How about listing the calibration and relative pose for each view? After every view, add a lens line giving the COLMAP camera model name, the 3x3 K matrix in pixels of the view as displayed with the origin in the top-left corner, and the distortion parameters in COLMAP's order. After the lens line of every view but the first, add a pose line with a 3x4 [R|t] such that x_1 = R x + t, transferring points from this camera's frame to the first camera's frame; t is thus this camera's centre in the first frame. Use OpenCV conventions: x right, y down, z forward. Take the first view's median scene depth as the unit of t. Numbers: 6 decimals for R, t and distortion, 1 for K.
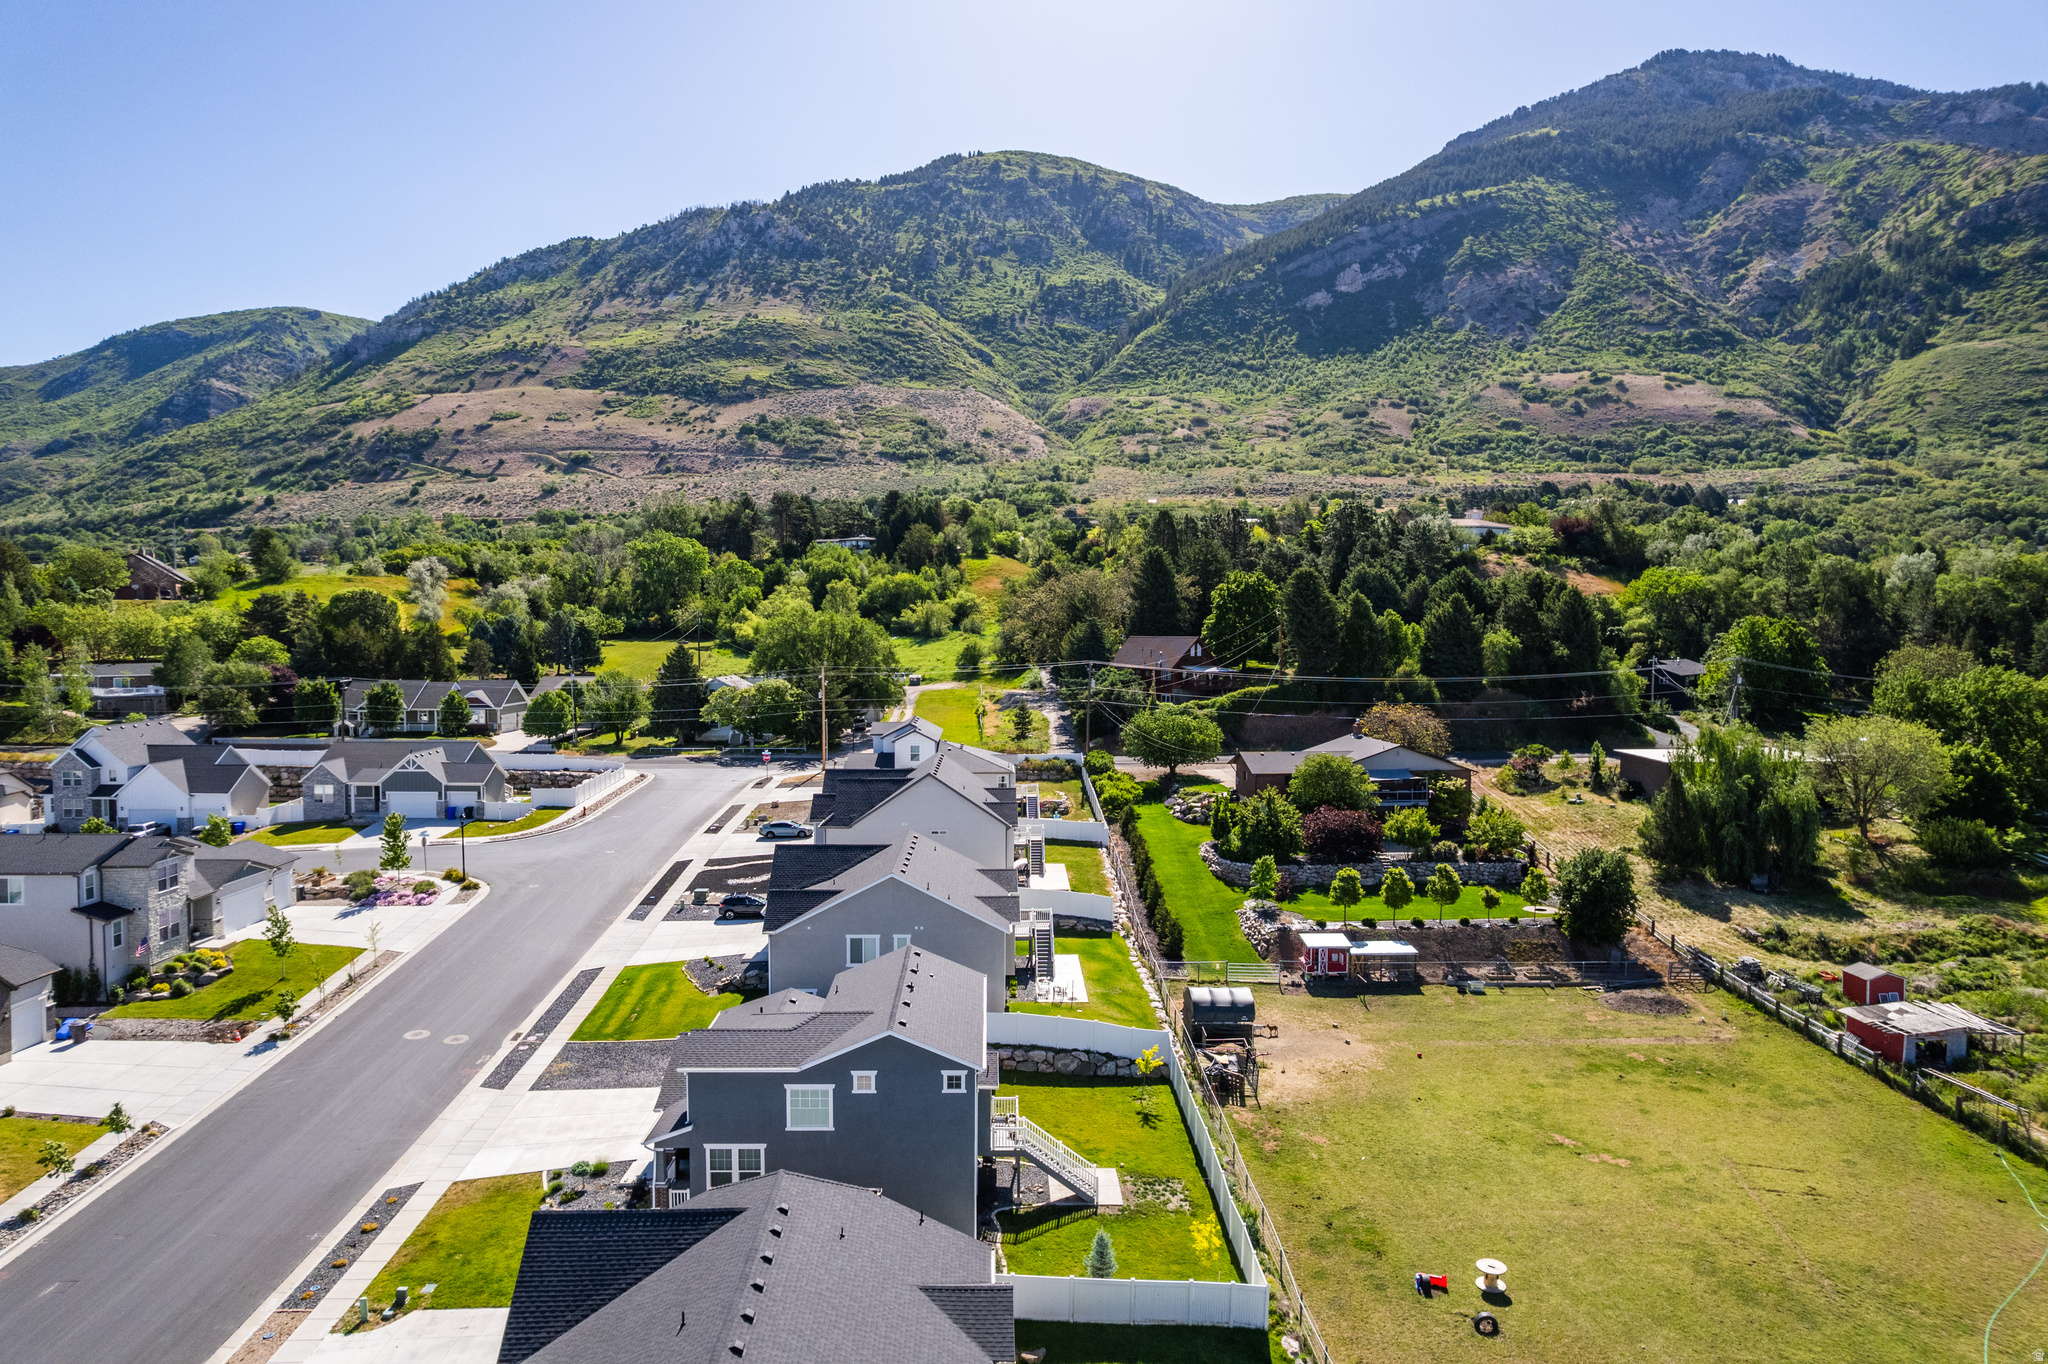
lens RADIAL K [[1313.8, 0, 1022.1], [0, 1313.8, 679.3], [0, 0, 1]] dist [-0.072659, 0.061367]
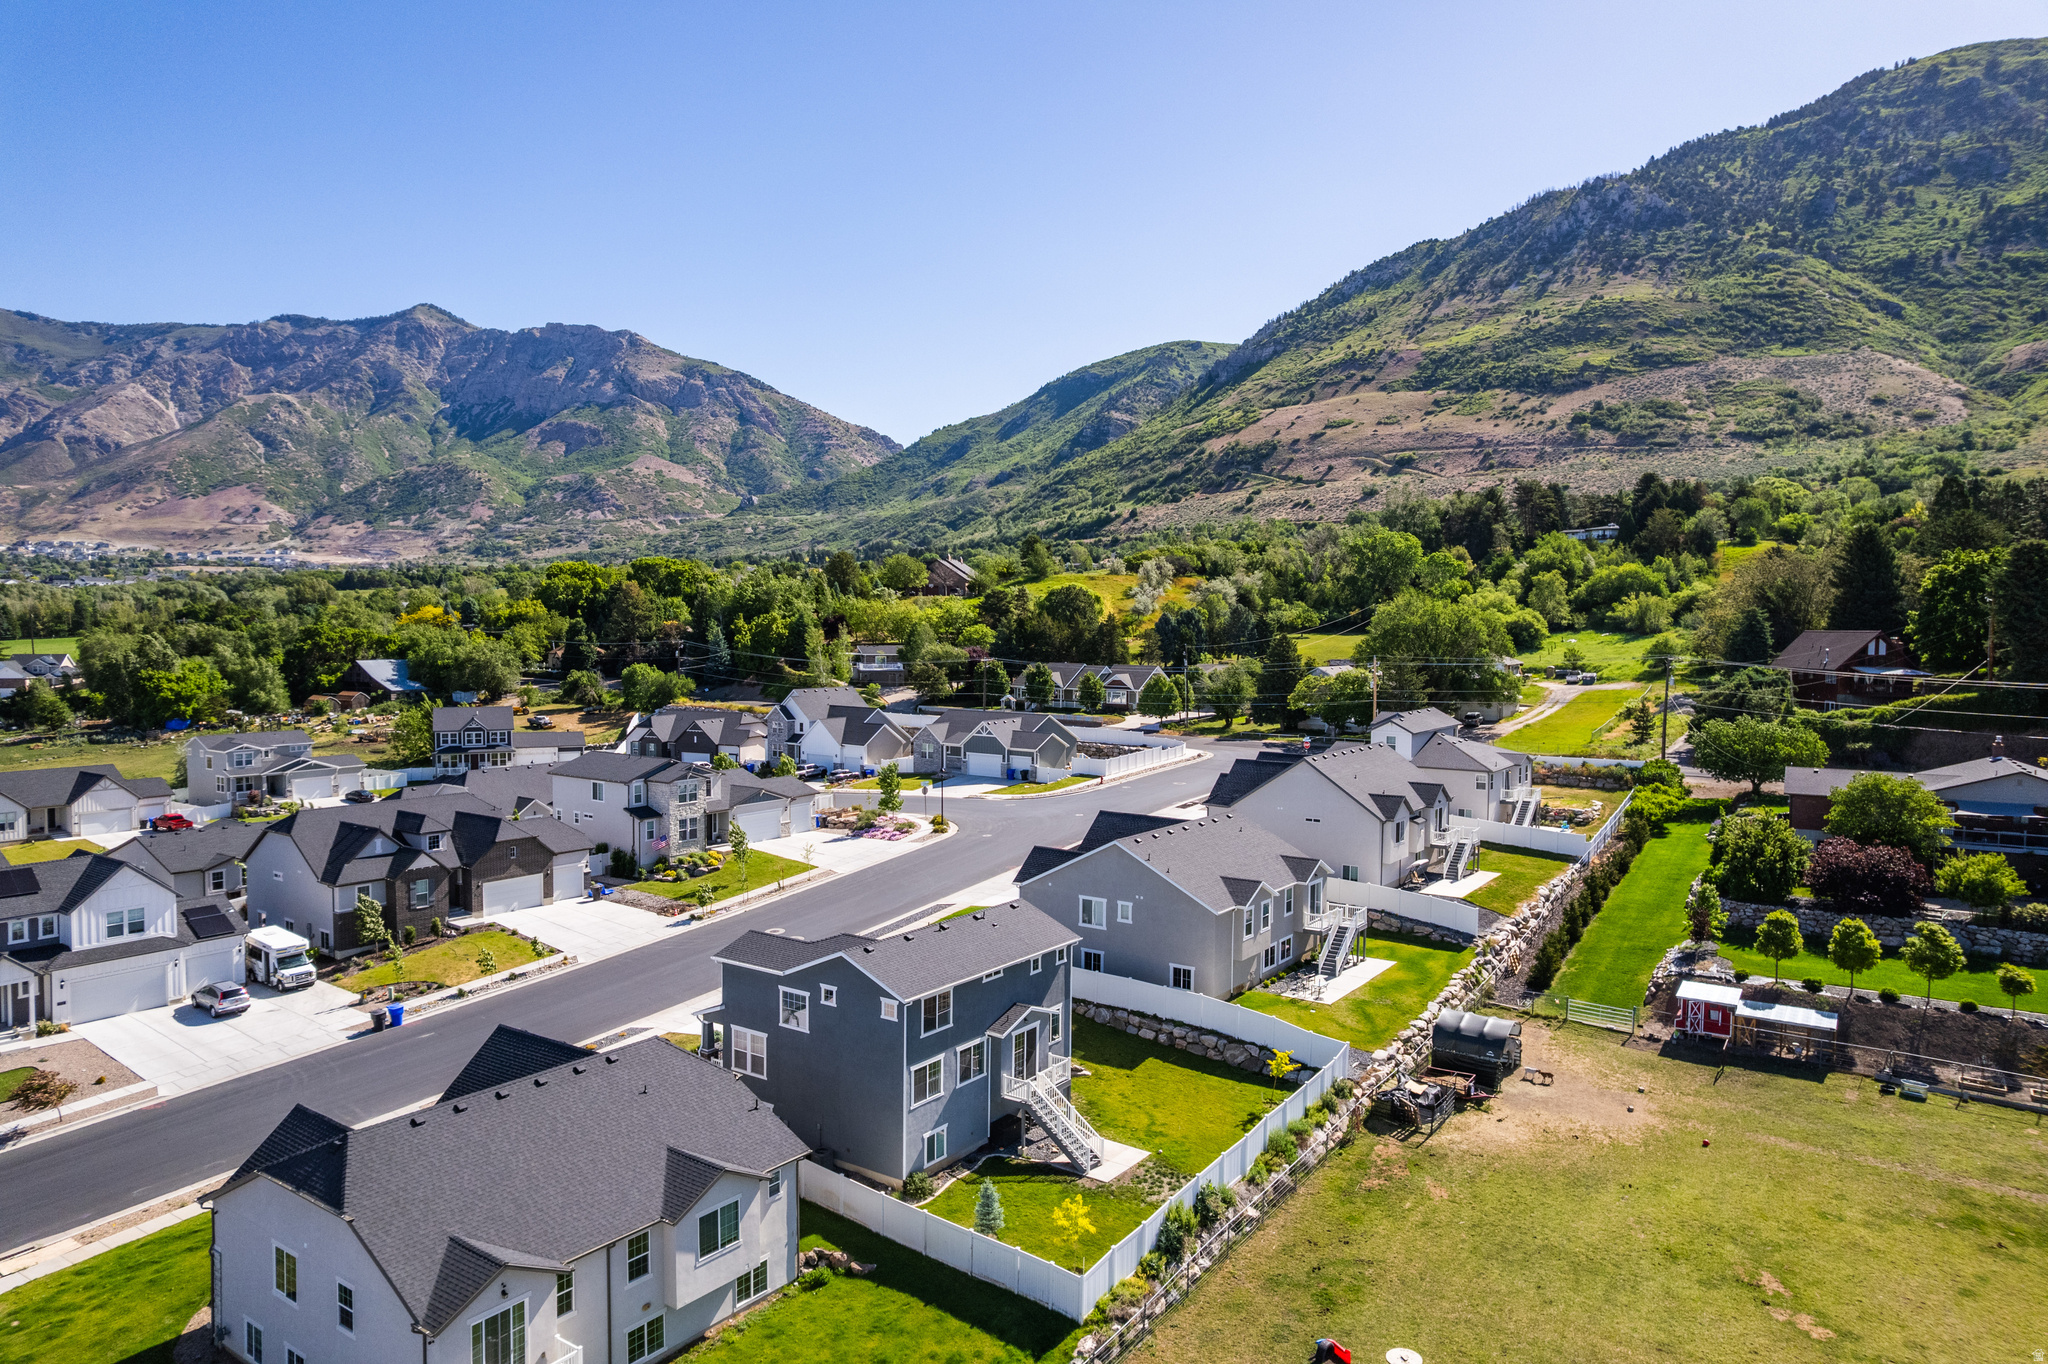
lens RADIAL K [[1313.8, 0, 1022.1], [0, 1313.8, 680.2], [0, 0, 1]] dist [-0.072659, 0.061367]
pose [[0.801135, 0.029848, -0.597739, 0.037179], [-0.030114, 0.999501, 0.009550, 0.001204], [0.597726, 0.010349, 0.801634, 0.010704]]
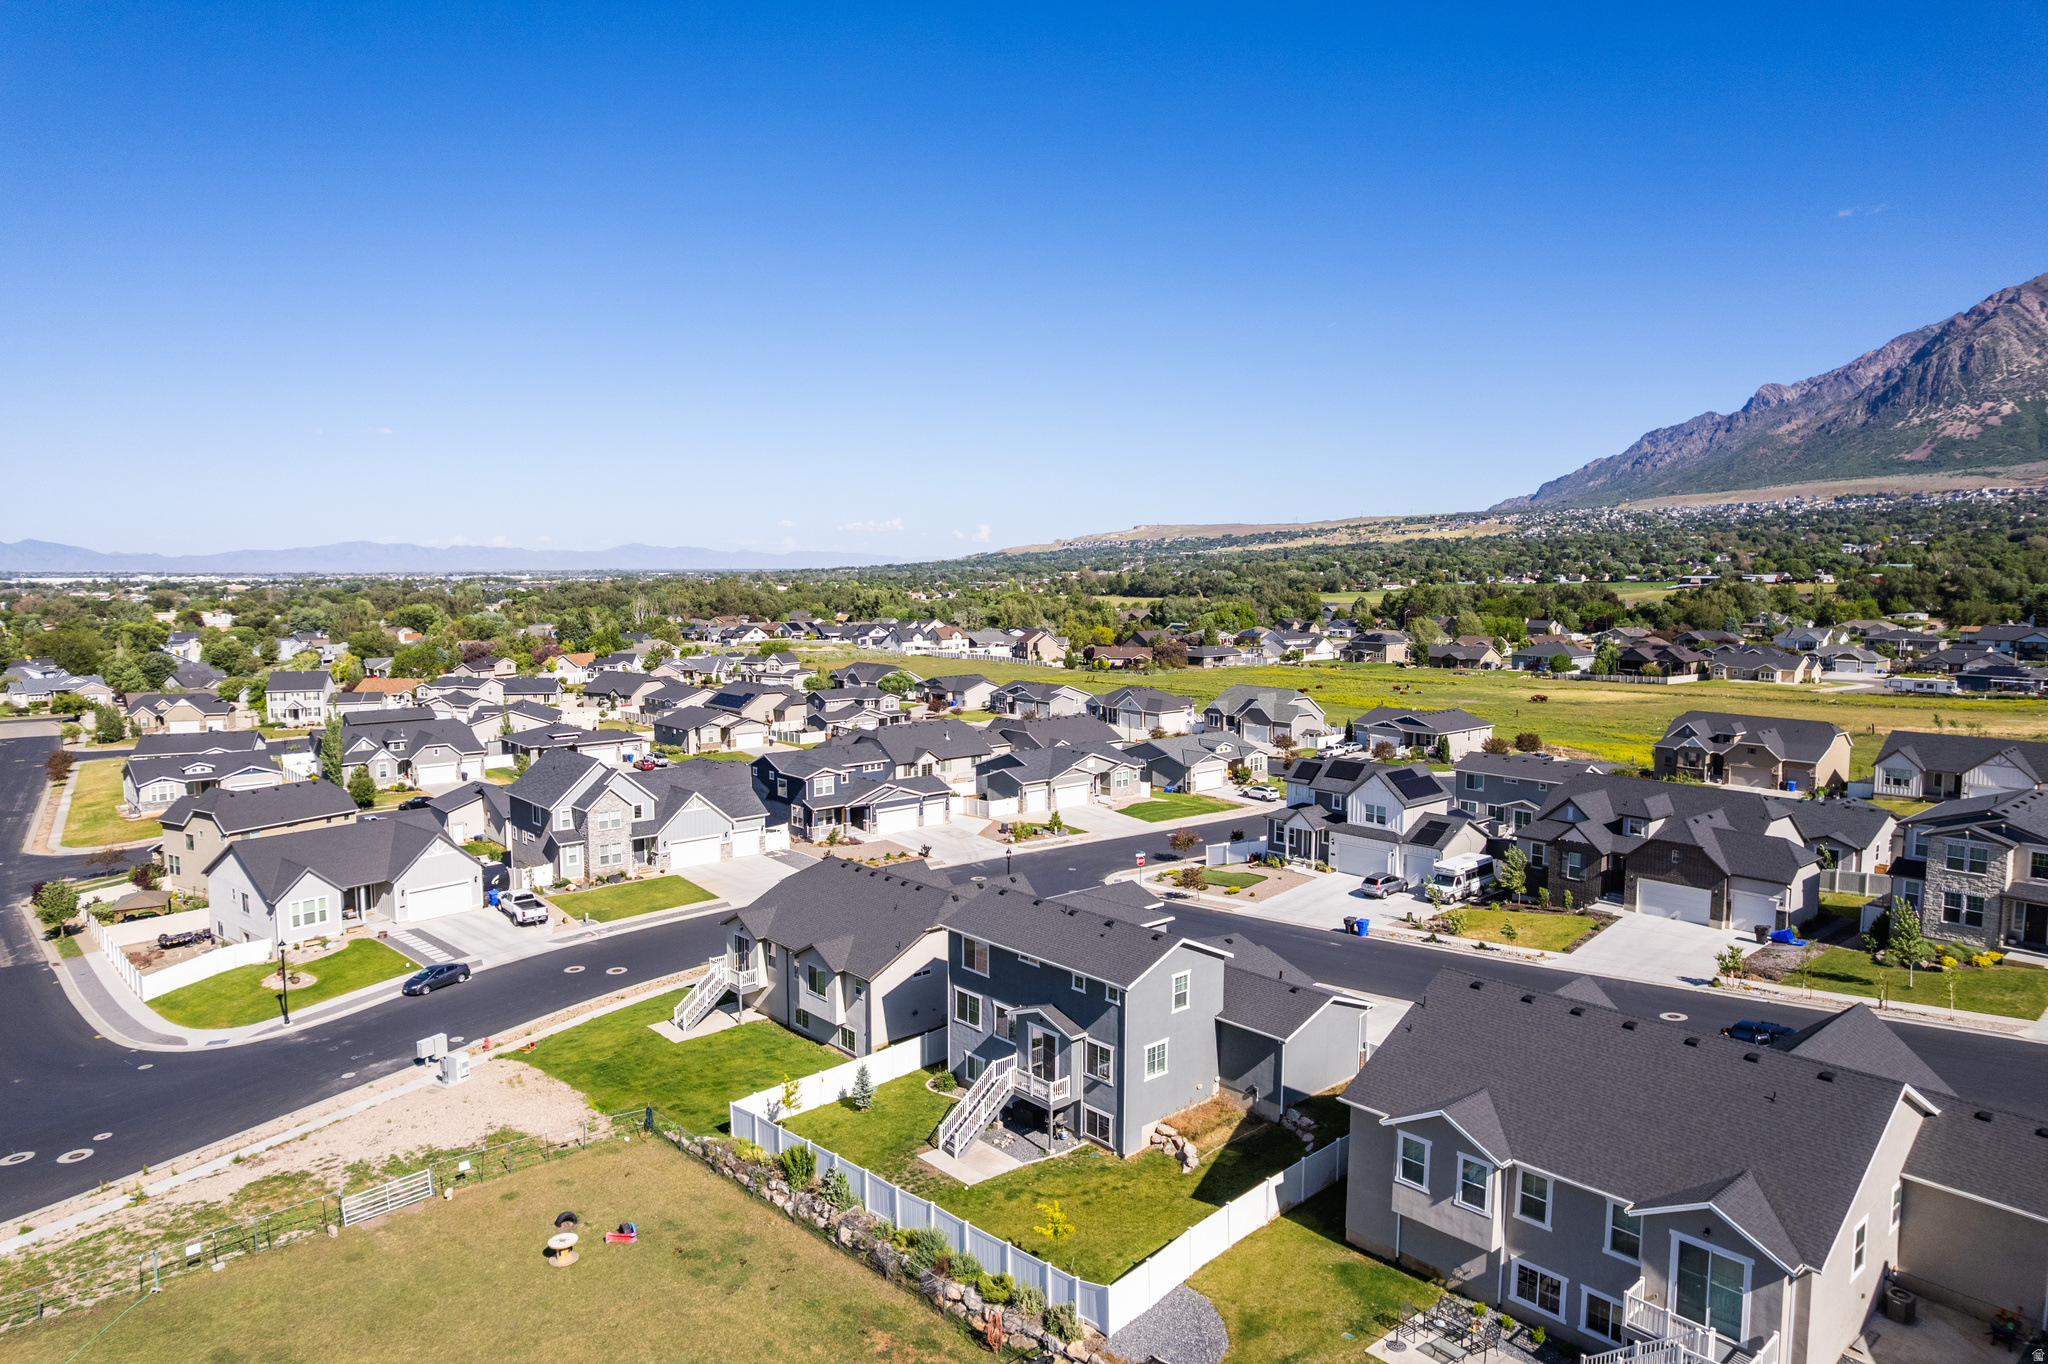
lens RADIAL K [[1313.8, 0, 1020.1], [0, 1313.8, 676.5], [0, 0, 1]] dist [-0.072659, 0.061367]
pose [[-0.767569, 0.055403, -0.638567, 0.040565], [-0.030167, 0.992031, 0.122330, -0.006393], [0.640256, 0.113161, -0.759781, 0.111346]]
